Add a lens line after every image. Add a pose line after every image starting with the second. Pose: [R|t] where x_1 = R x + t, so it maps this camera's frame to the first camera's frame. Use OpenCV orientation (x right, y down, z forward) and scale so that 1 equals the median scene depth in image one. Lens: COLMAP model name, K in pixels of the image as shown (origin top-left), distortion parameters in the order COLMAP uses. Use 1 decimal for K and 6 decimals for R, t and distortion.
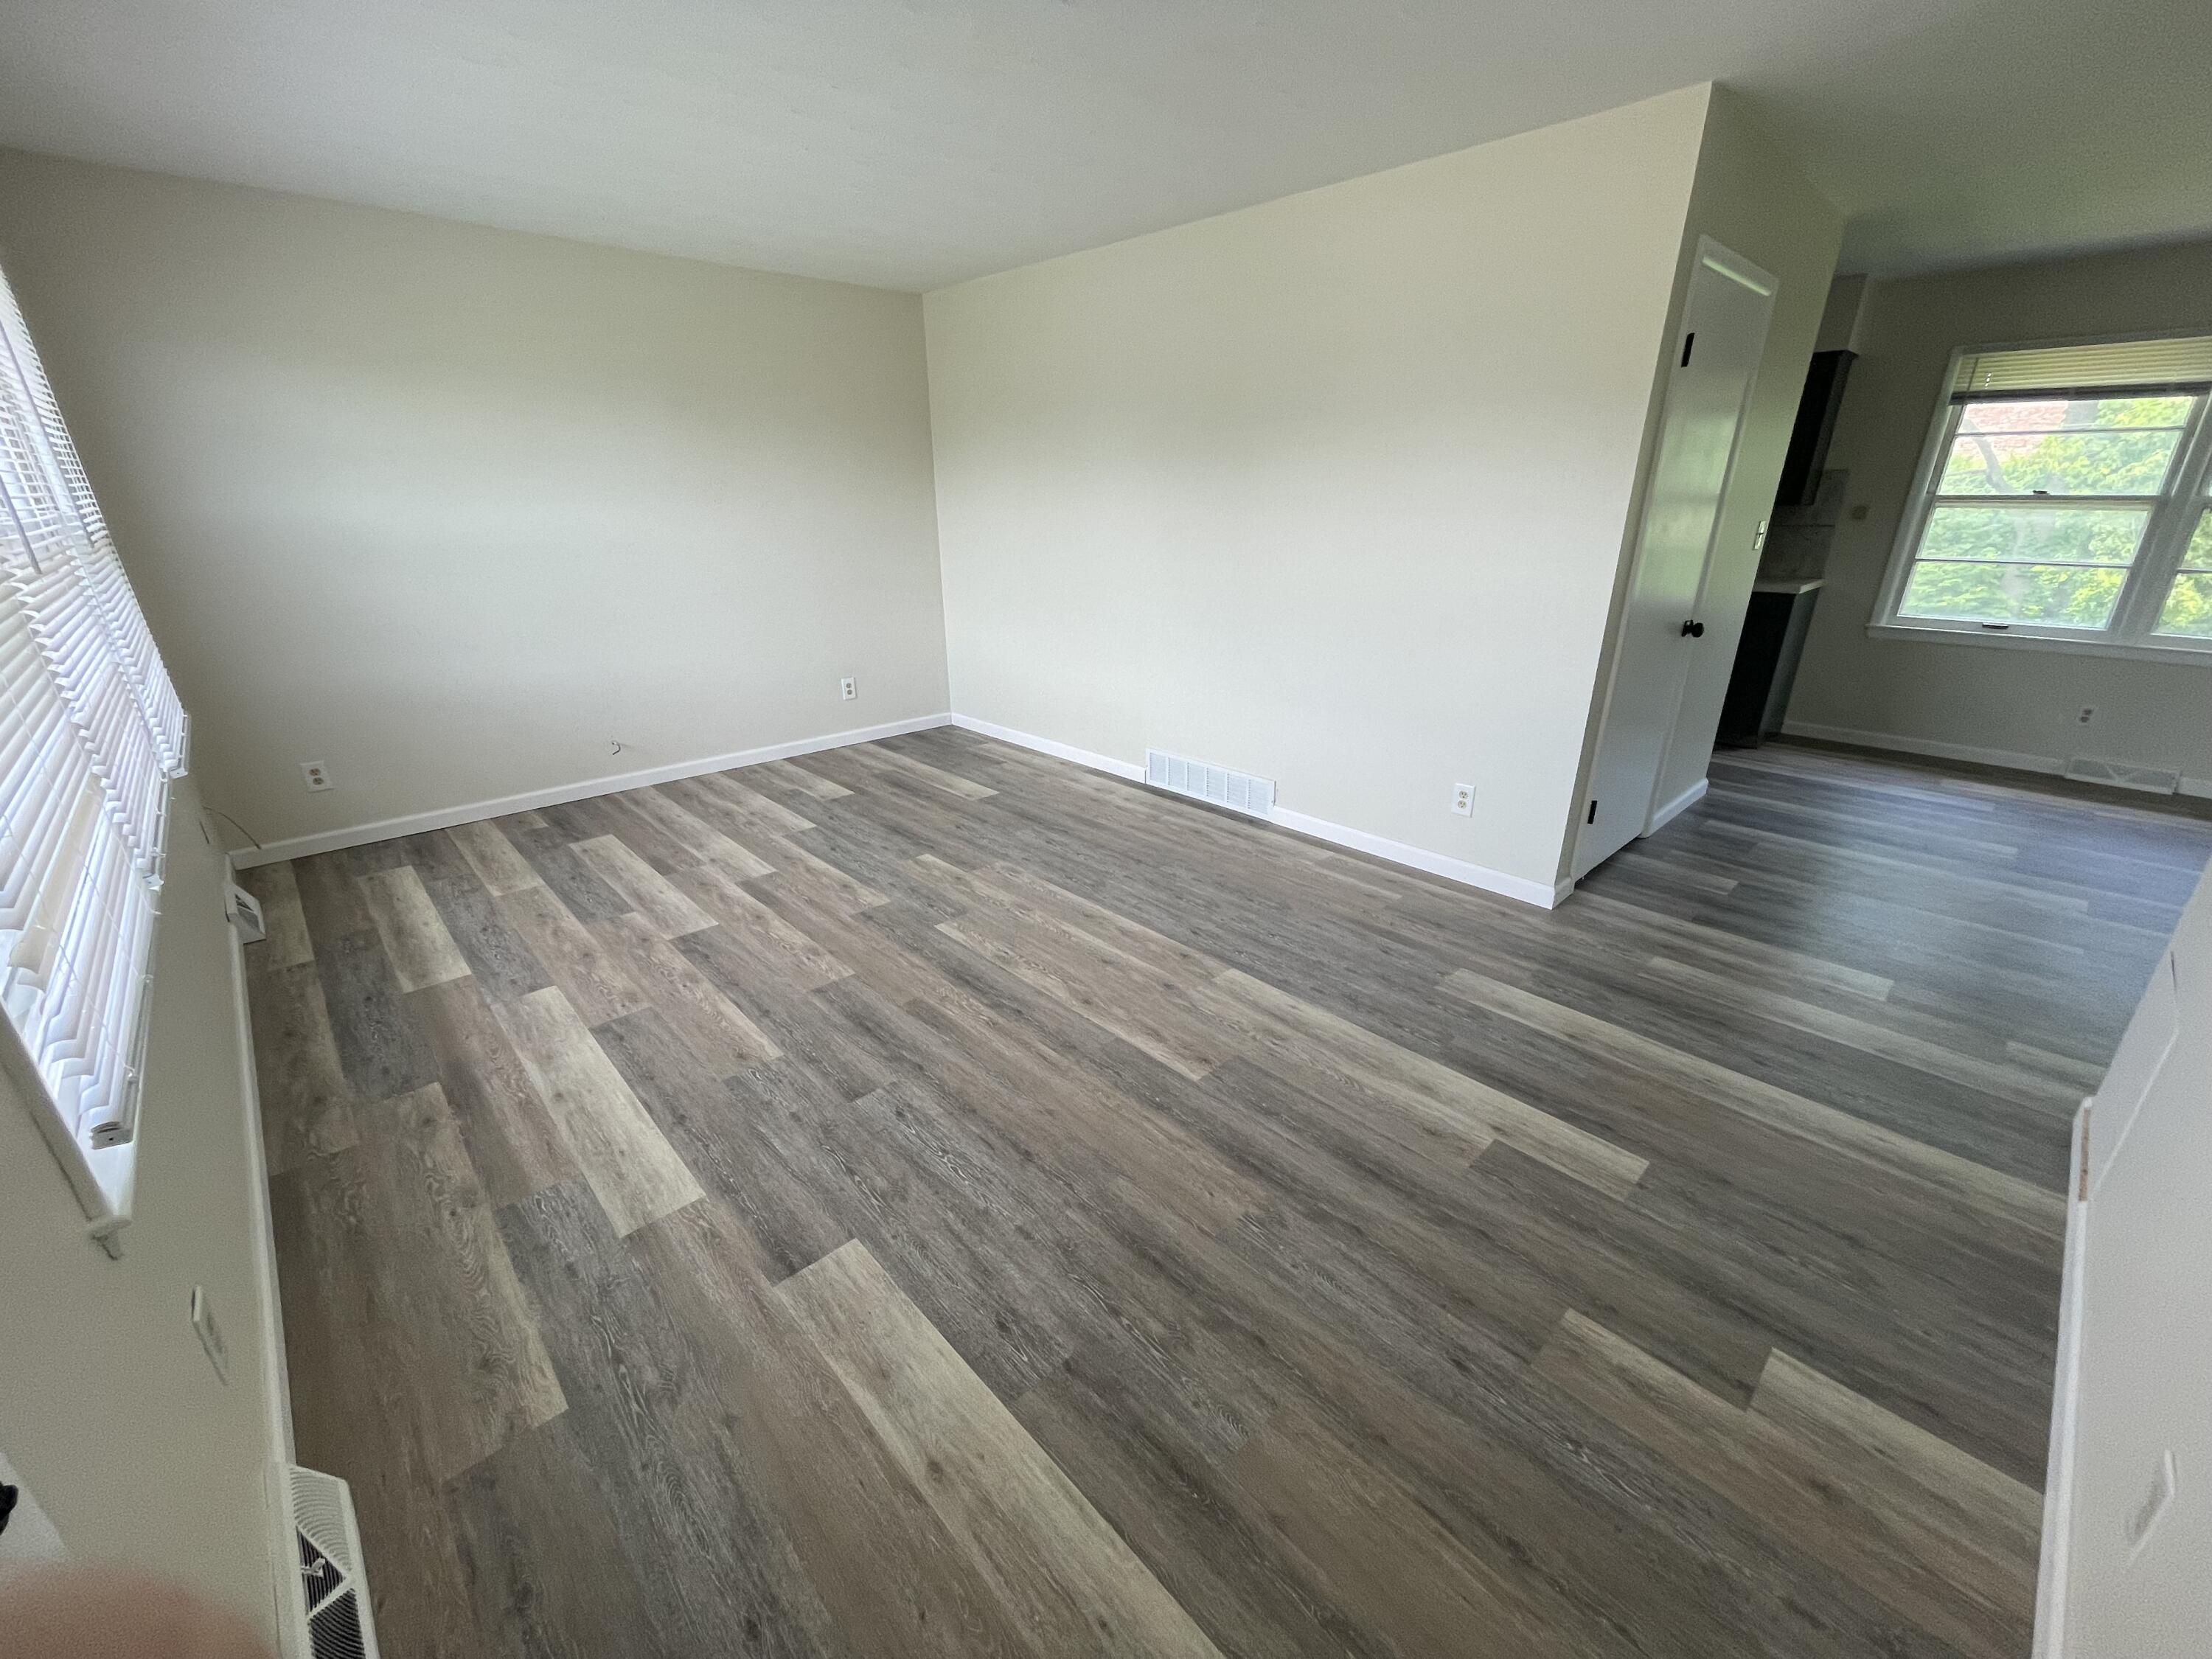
lens RADIAL K [[892.2, 0, 1102.3], [0, 892.2, 836.9], [0, 0, 1]] dist [-0.001110, -0.000219]
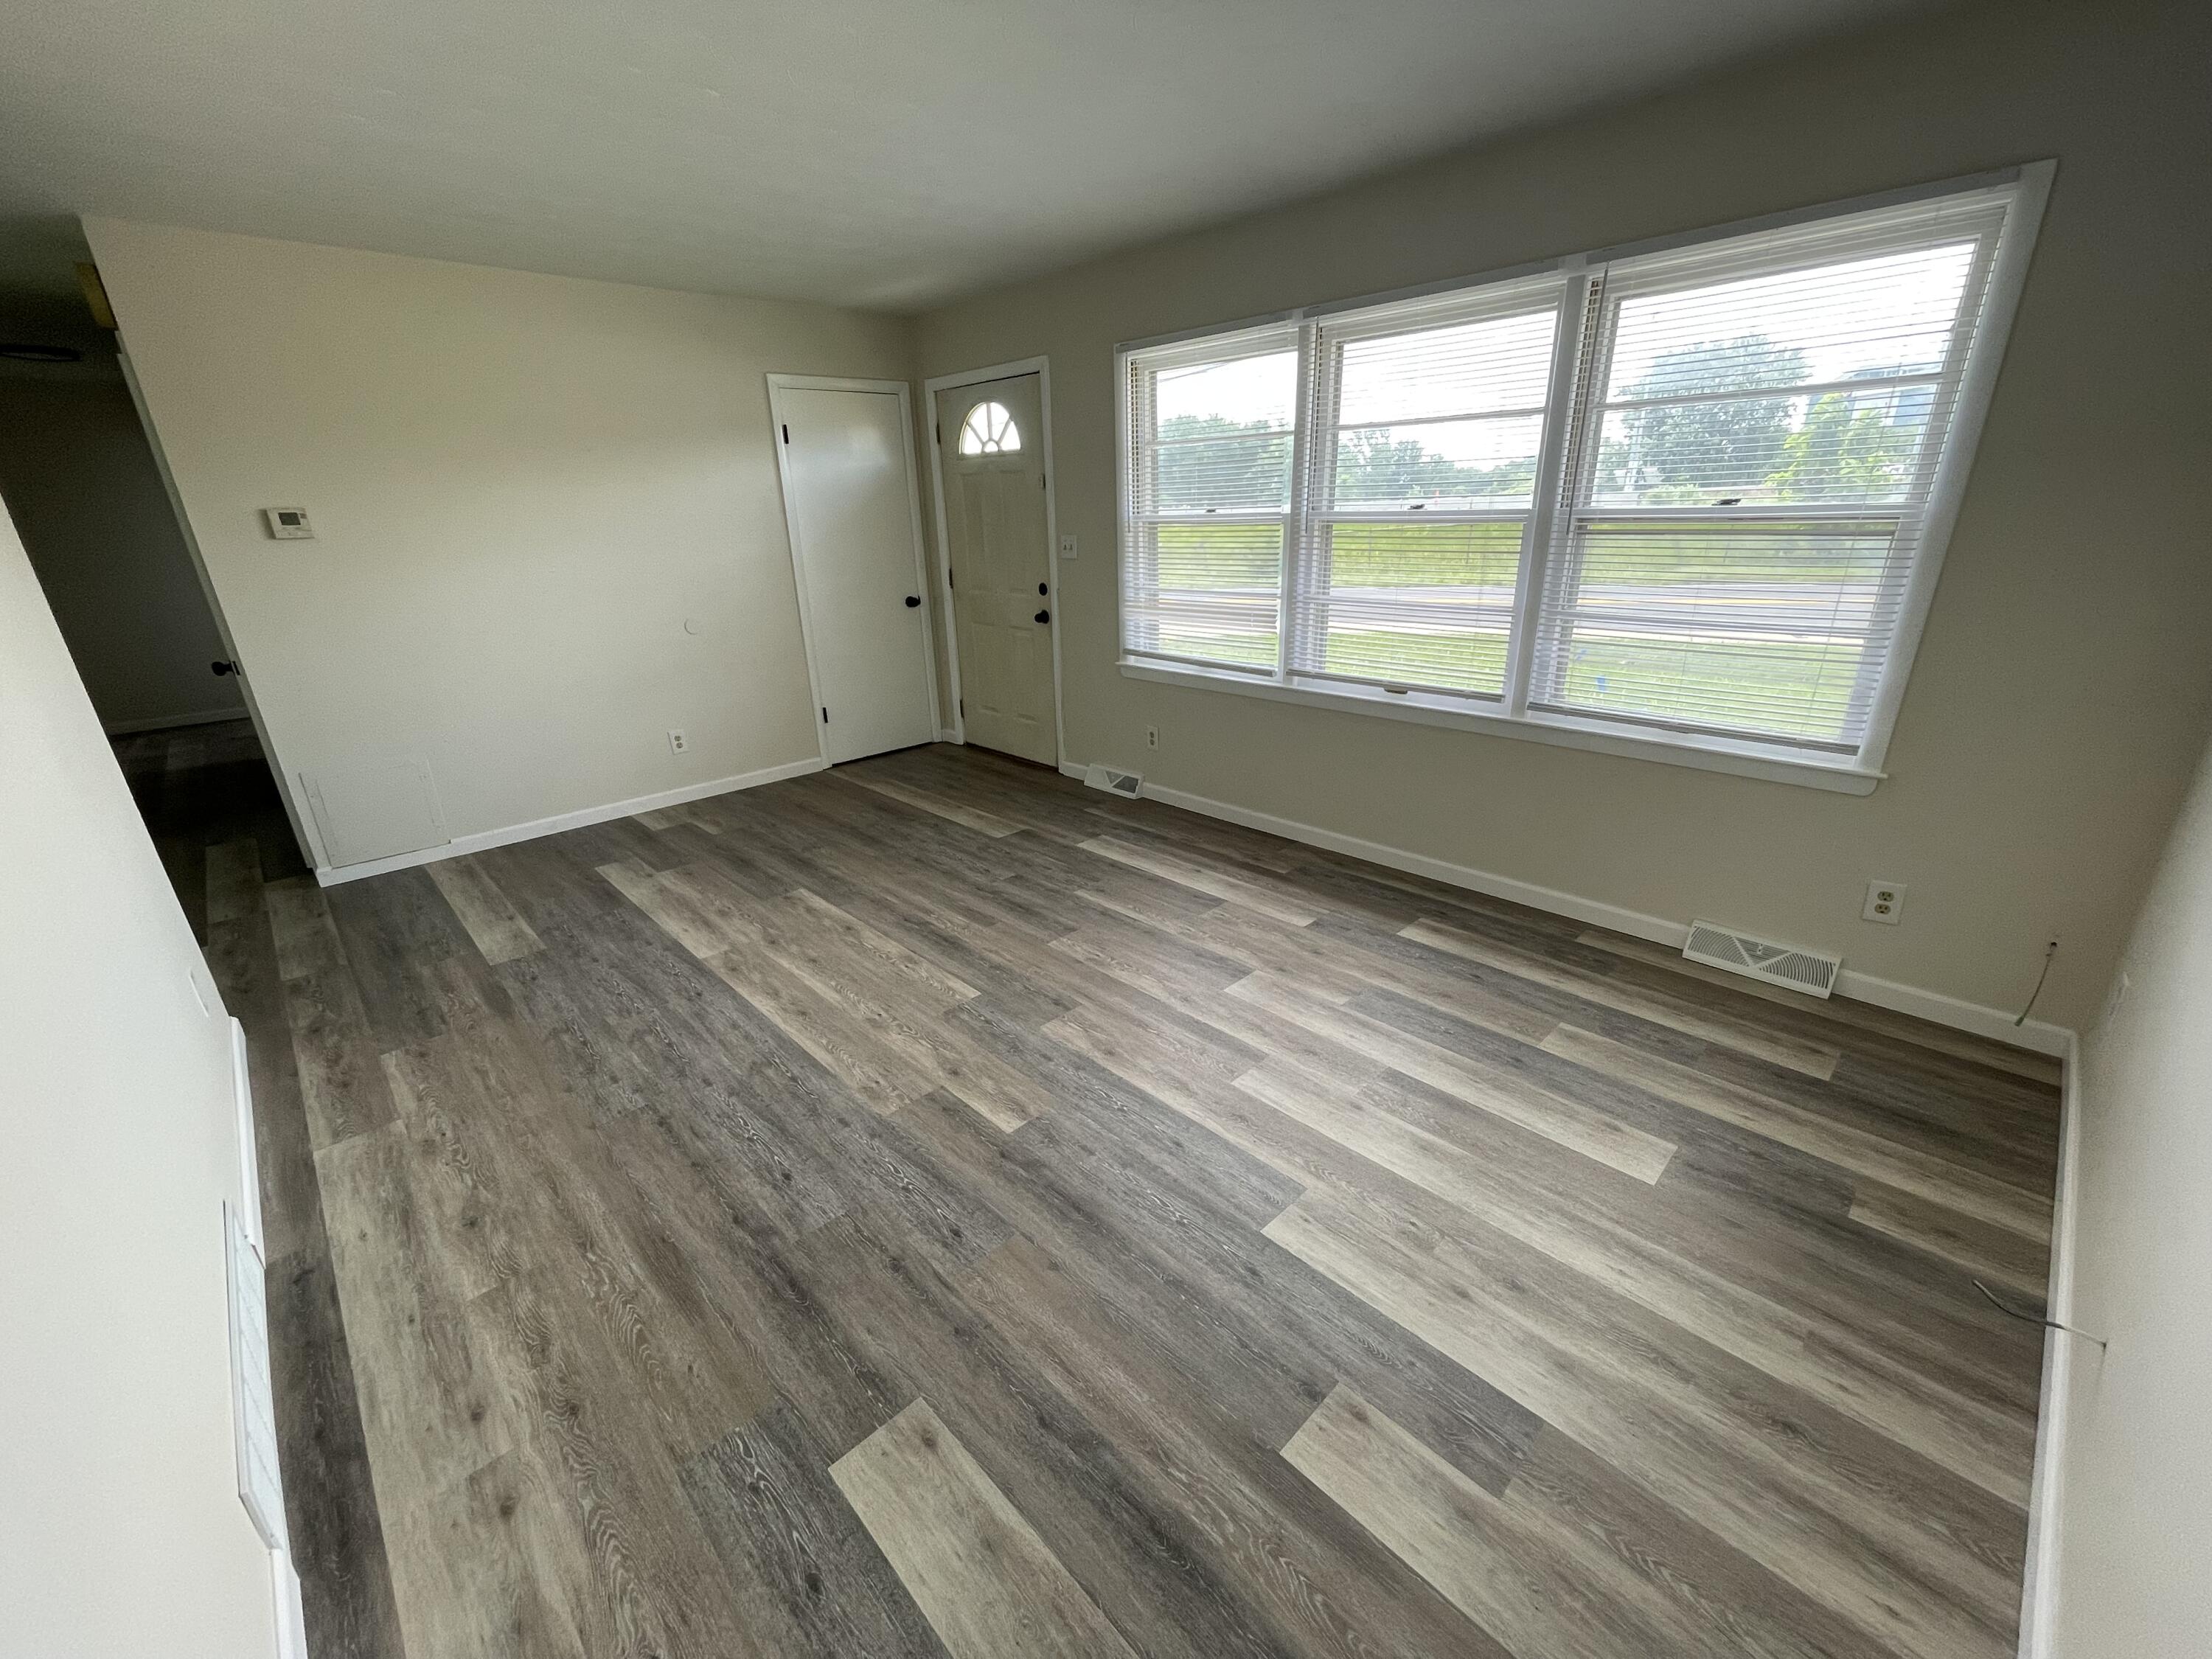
lens RADIAL K [[892.2, 0, 1102.3], [0, 892.2, 836.9], [0, 0, 1]] dist [-0.001110, -0.000219]
pose [[-0.999481, 0.032122, 0.002494, -0.348961], [0.025463, 0.740092, 0.672023, -0.678706], [0.019741, 0.671738, -0.740526, 1.713682]]
